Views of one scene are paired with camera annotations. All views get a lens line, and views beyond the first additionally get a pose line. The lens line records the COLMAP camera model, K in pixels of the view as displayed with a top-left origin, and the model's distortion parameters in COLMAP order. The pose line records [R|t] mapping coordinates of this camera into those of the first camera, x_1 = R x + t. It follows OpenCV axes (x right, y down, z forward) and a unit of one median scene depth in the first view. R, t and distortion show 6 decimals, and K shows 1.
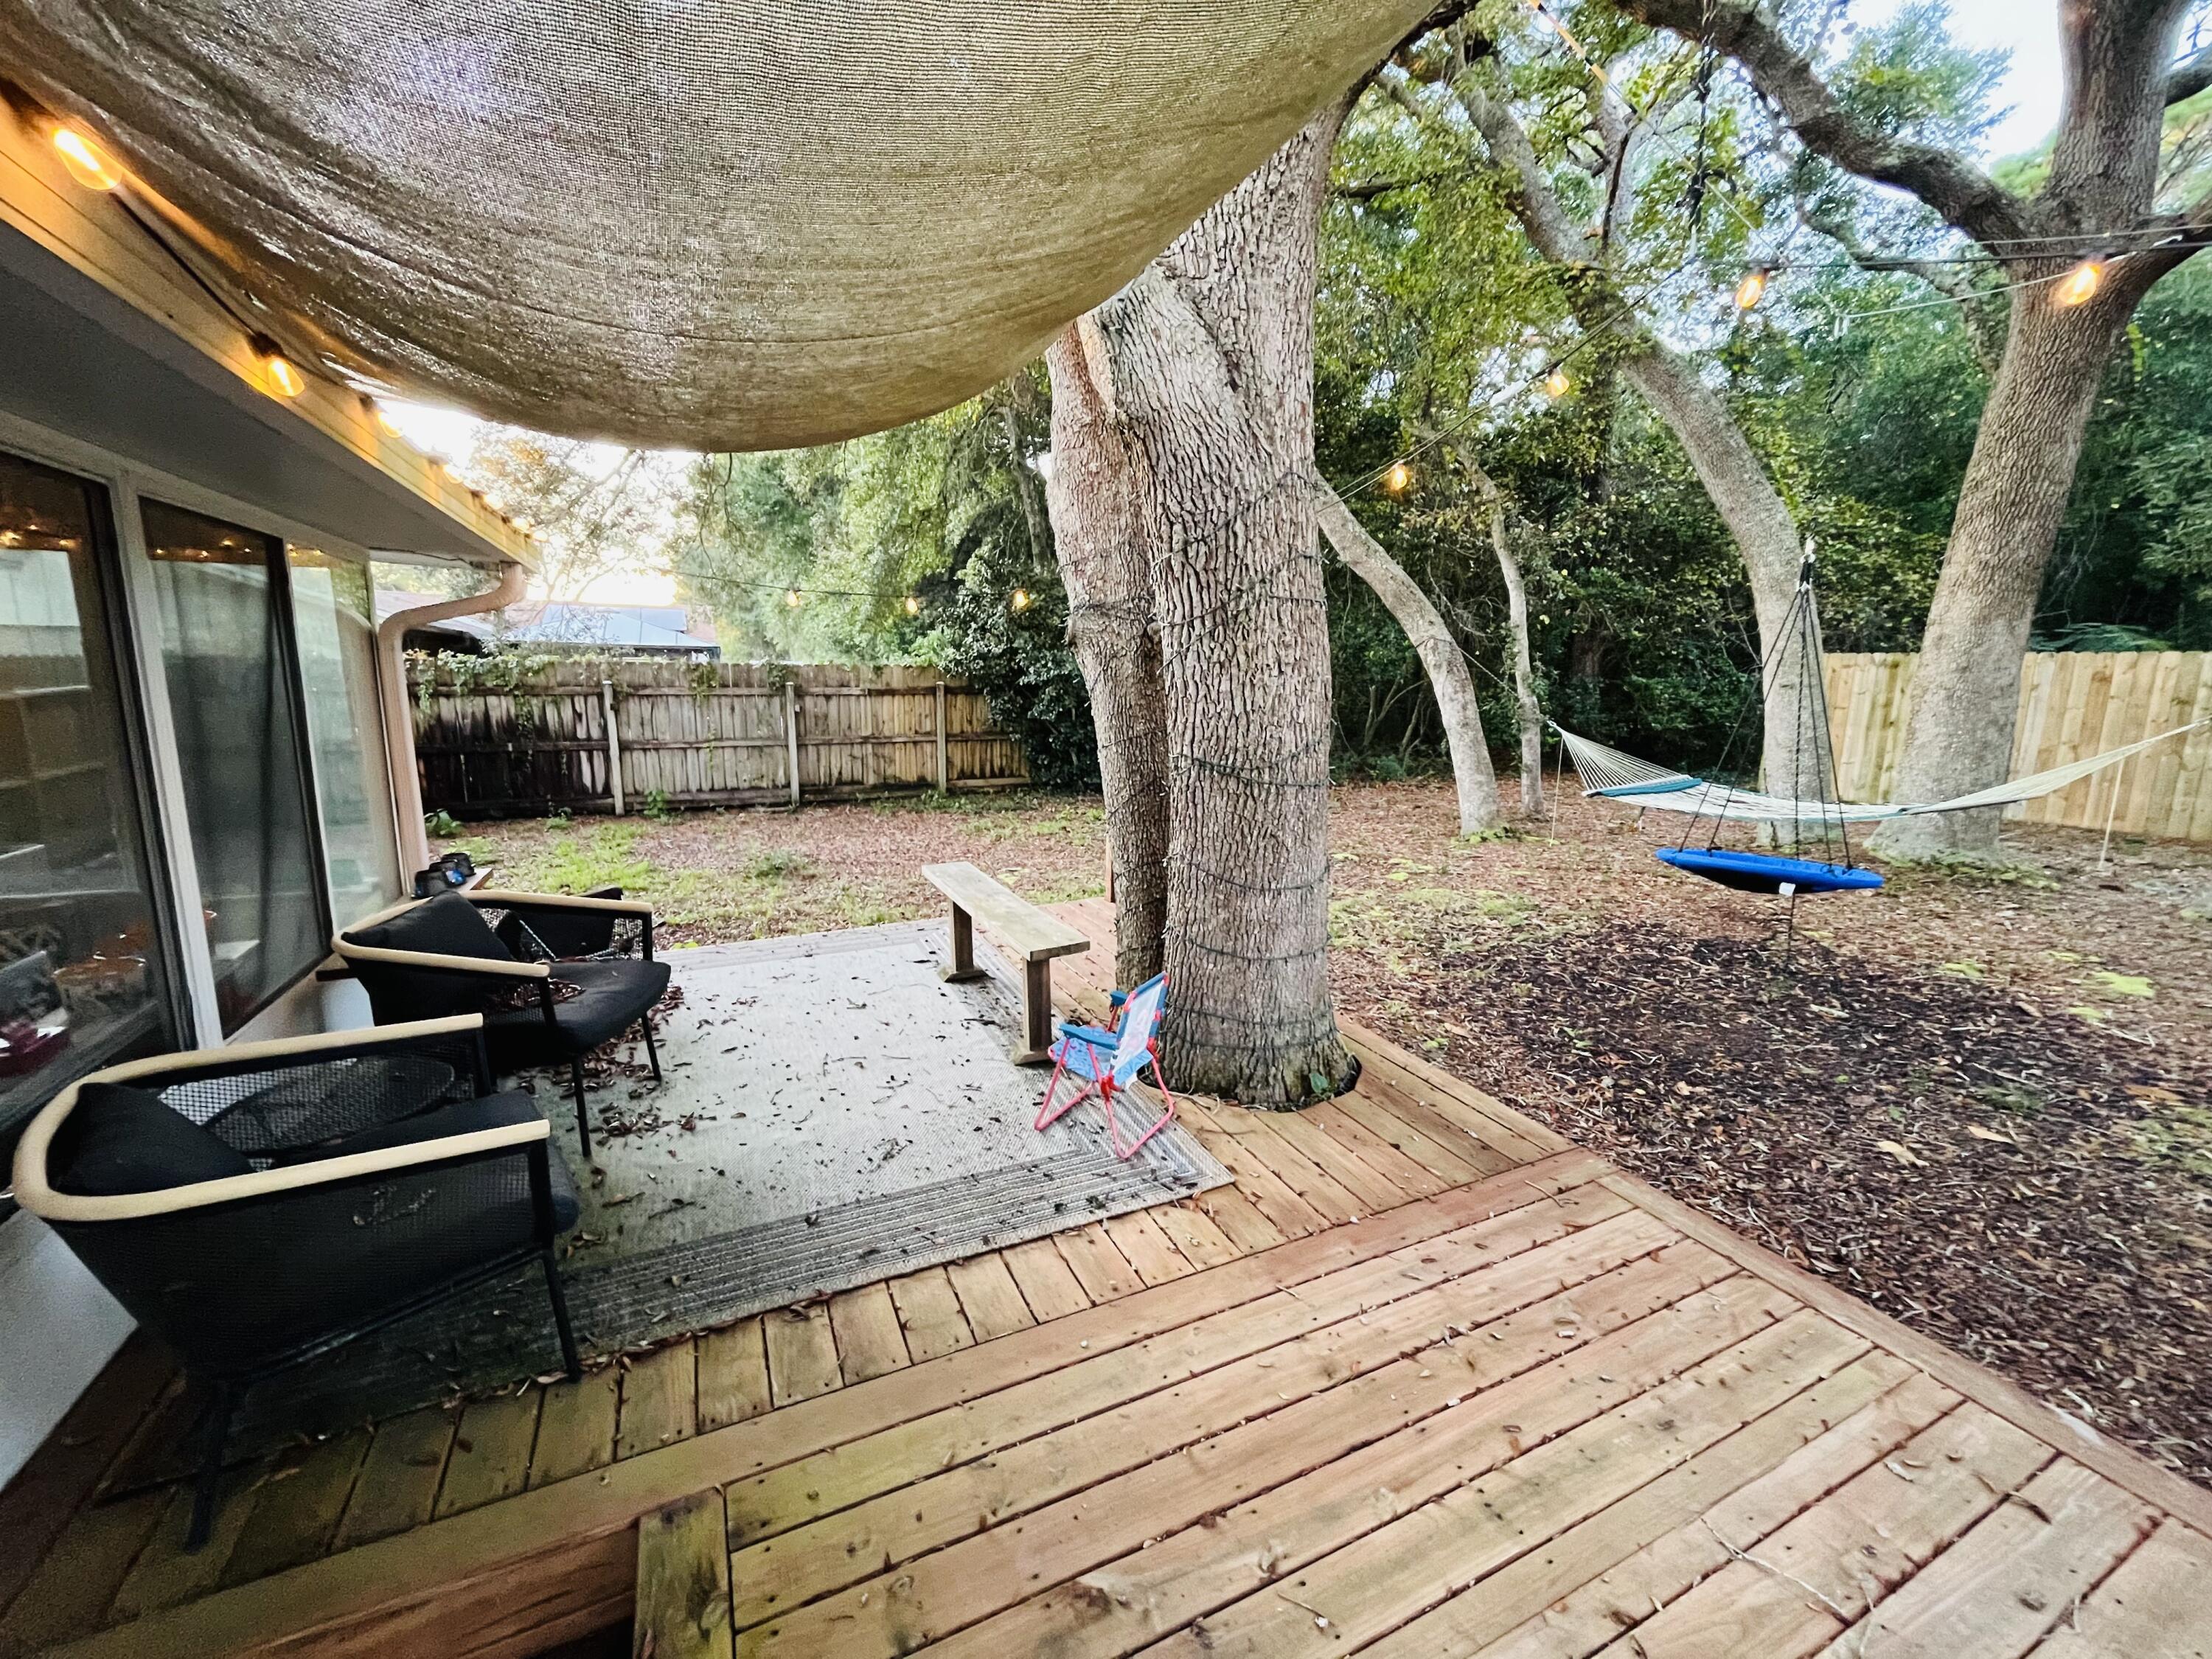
lens RADIAL K [[890.7, 0, 1104.5], [0, 890.7, 834.2], [0, 0, 1]] dist [-0.004176, -0.000385]
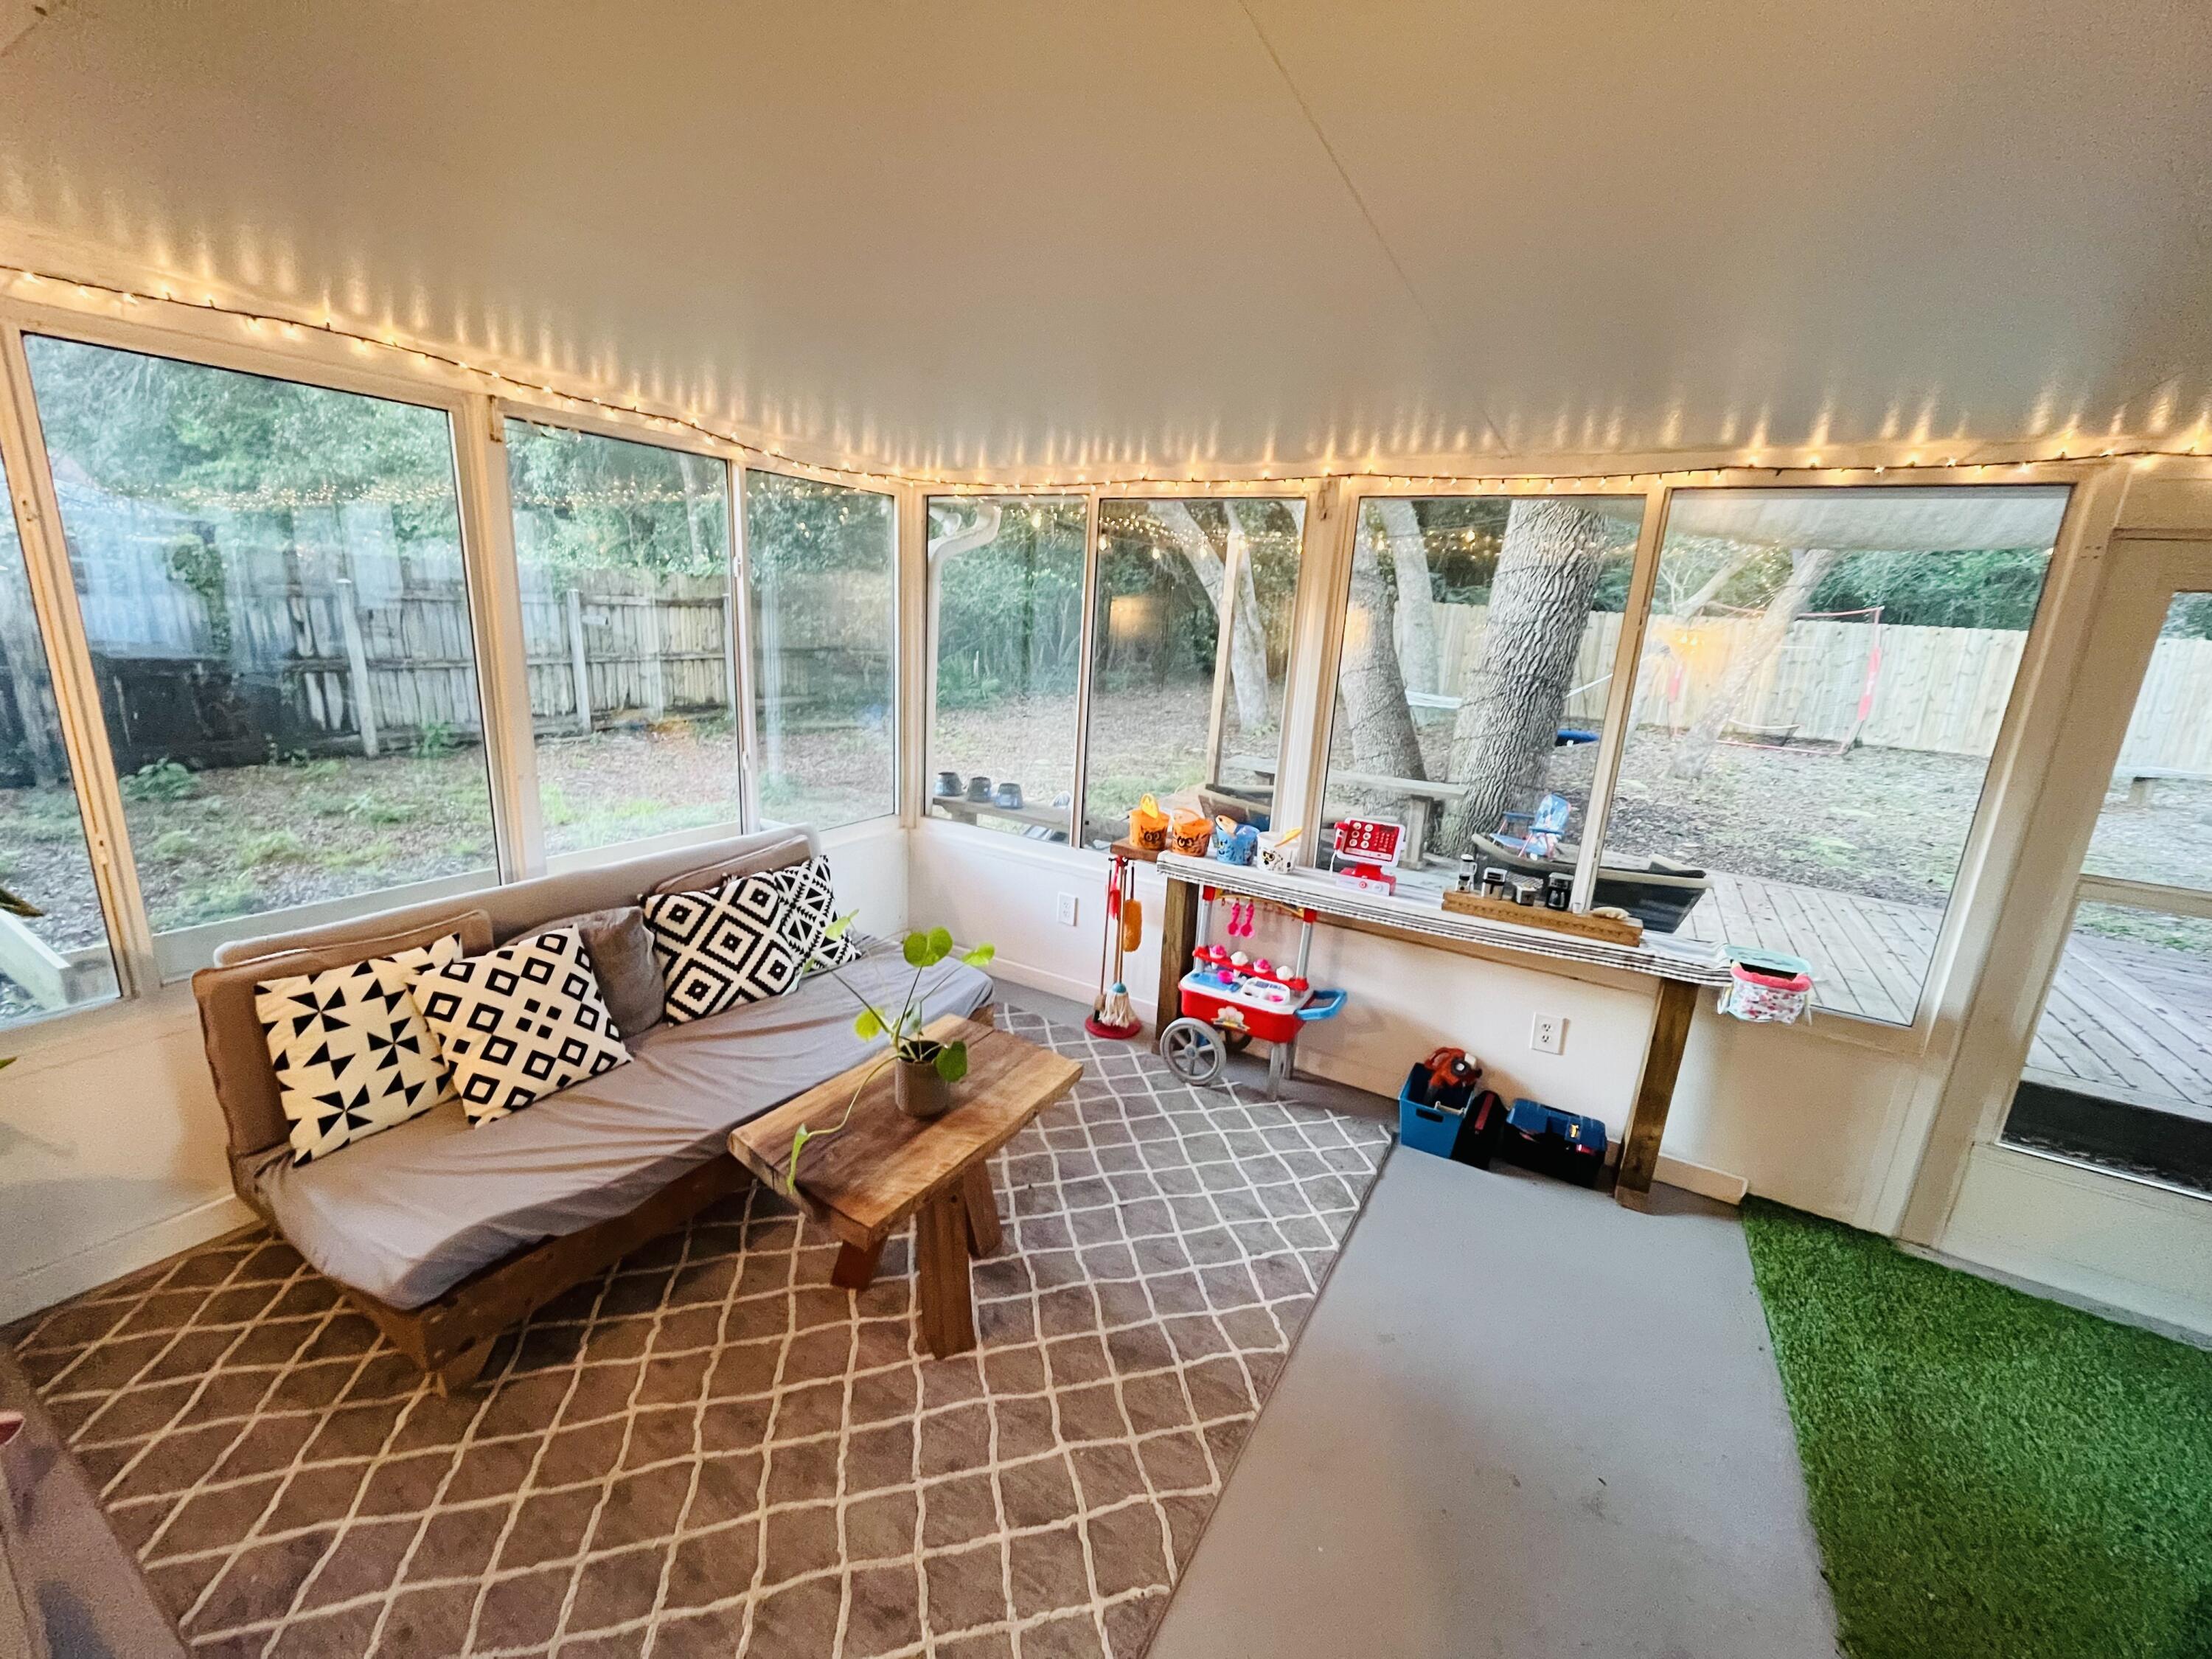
lens RADIAL K [[890.7, 0, 1095.5], [0, 890.7, 836.3], [0, 0, 1]] dist [-0.004176, -0.000385]
pose [[0.827826, -0.109555, 0.550183, -0.447878], [0.054779, 0.991845, 0.115078, -0.006772], [-0.558303, -0.065126, 0.827077, 0.003948]]
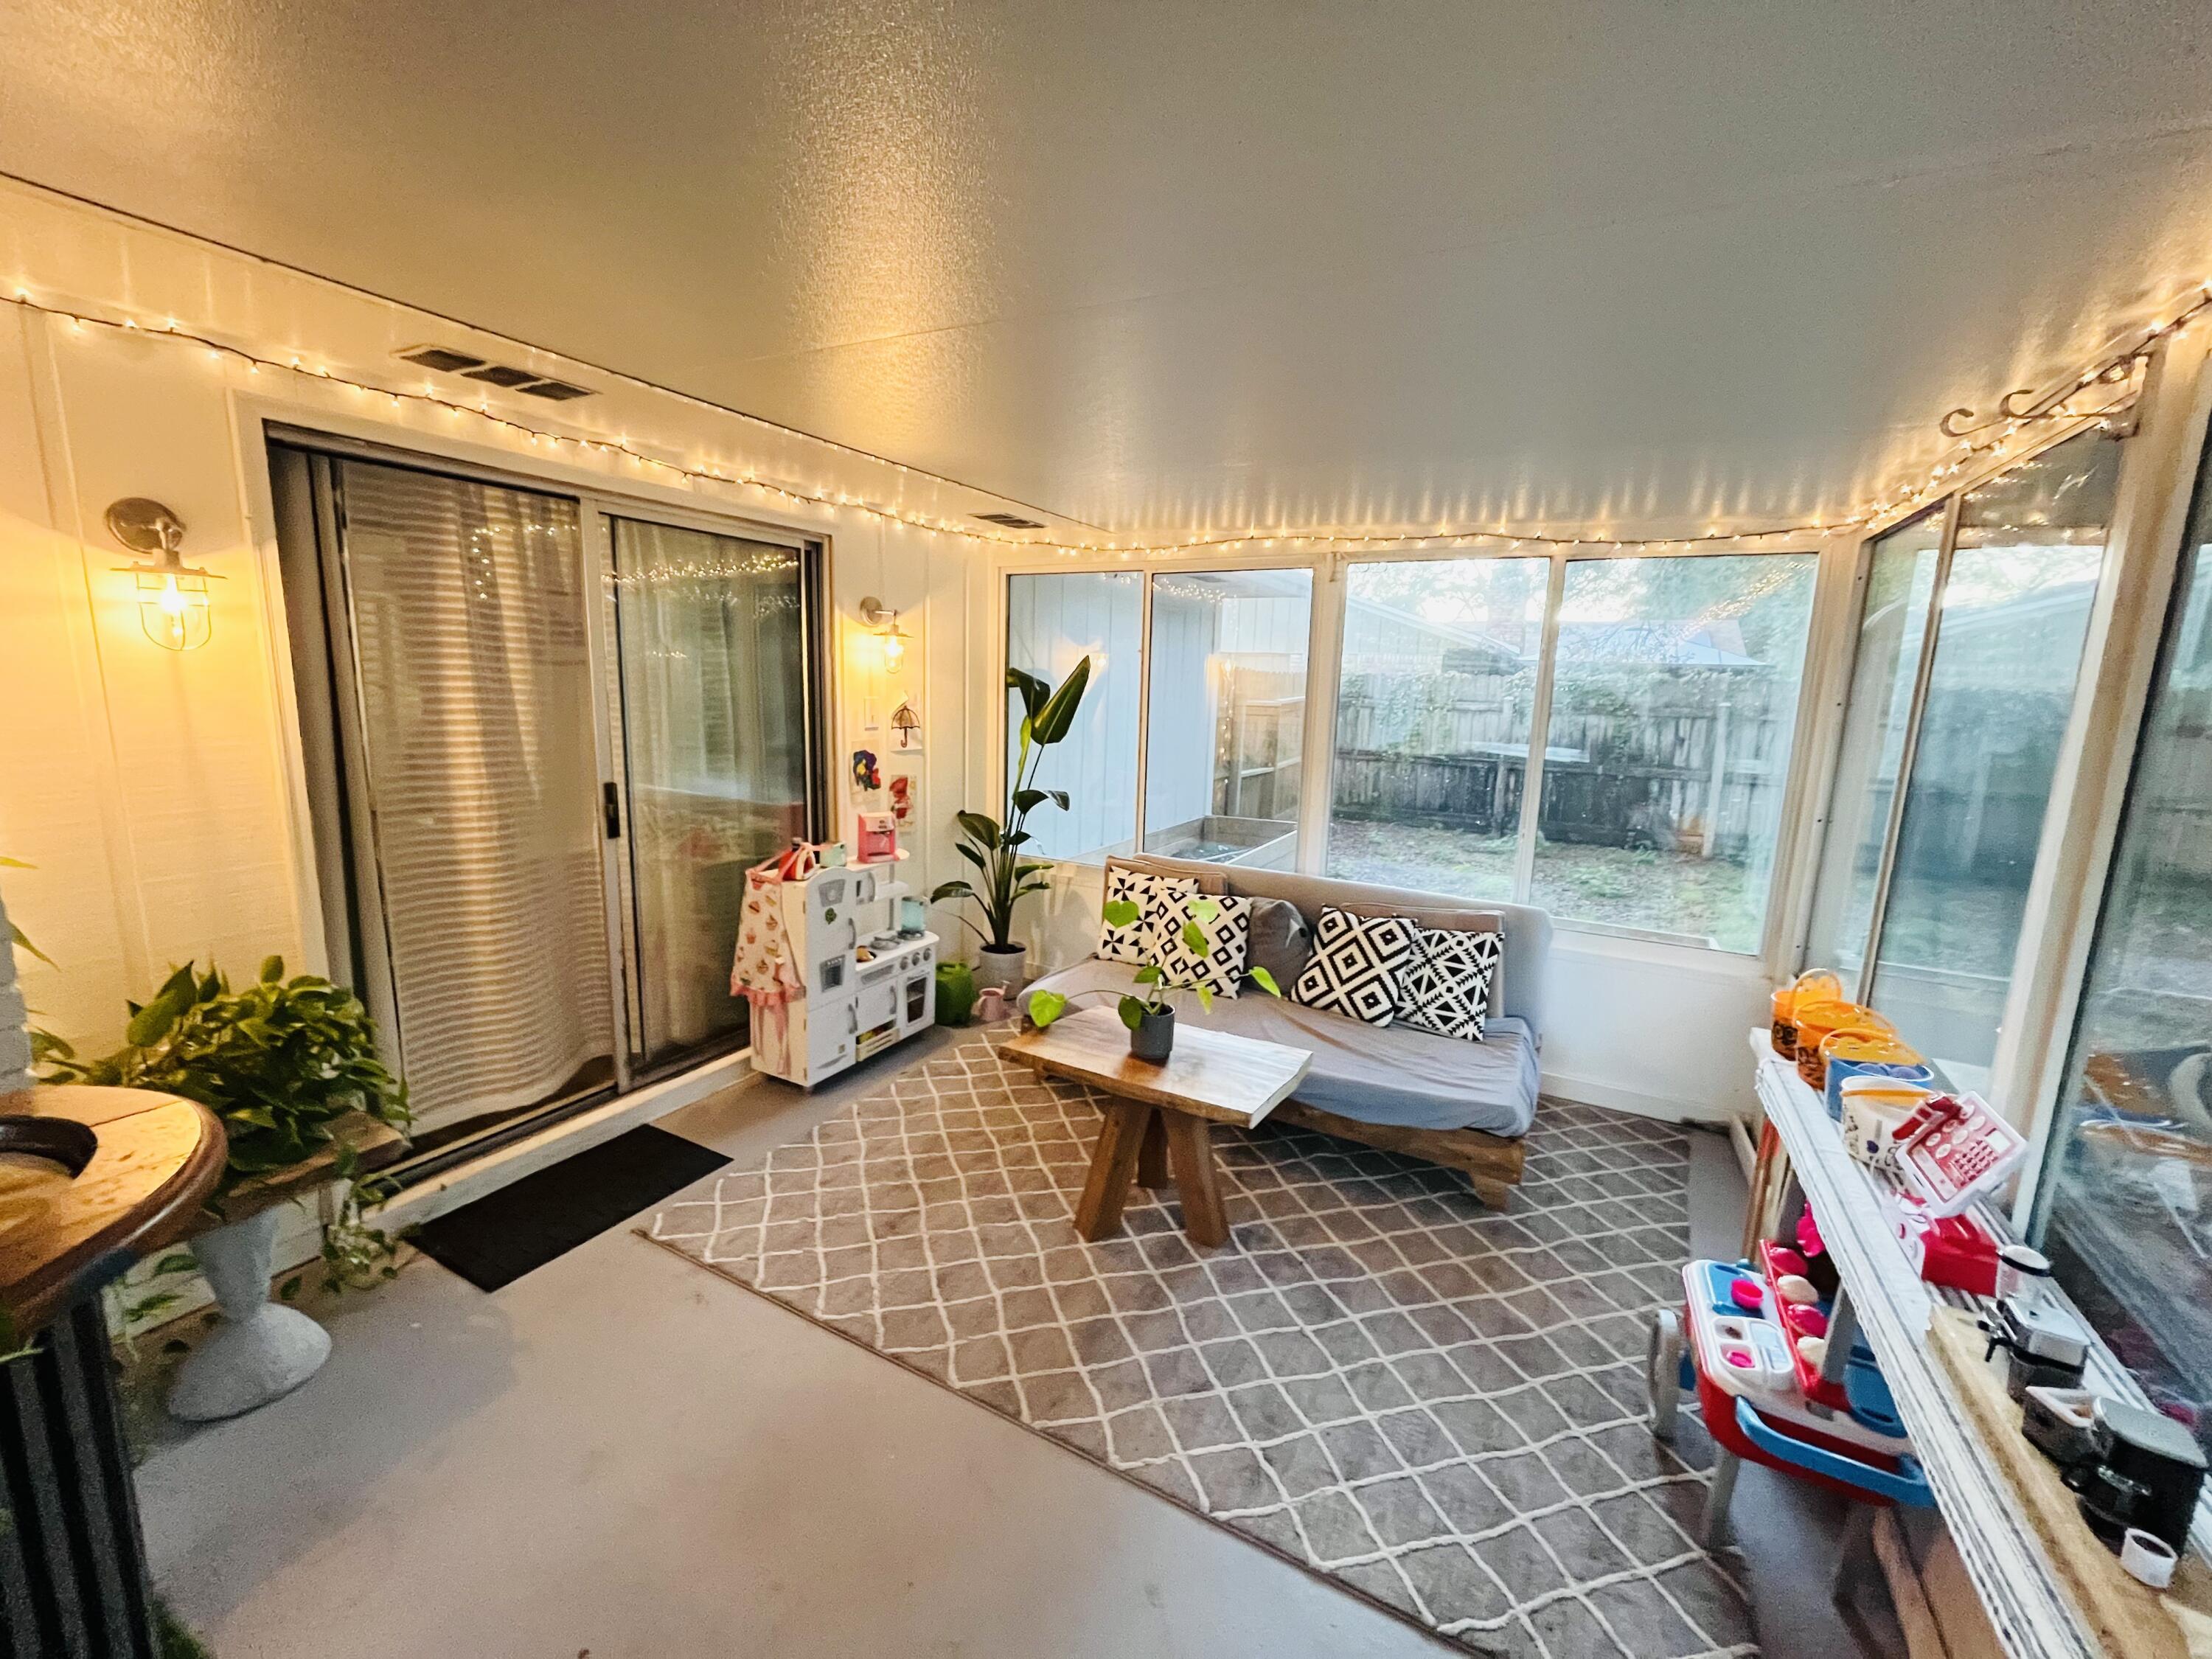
lens RADIAL K [[890.7, 0, 1105.9], [0, 890.7, 833.6], [0, 0, 1]] dist [-0.004176, -0.000385]
pose [[0.590272, 0.137436, -0.795418, -0.202755], [-0.158192, 0.985987, 0.052970, 0.001639], [0.791551, 0.094562, 0.603742, 0.019159]]
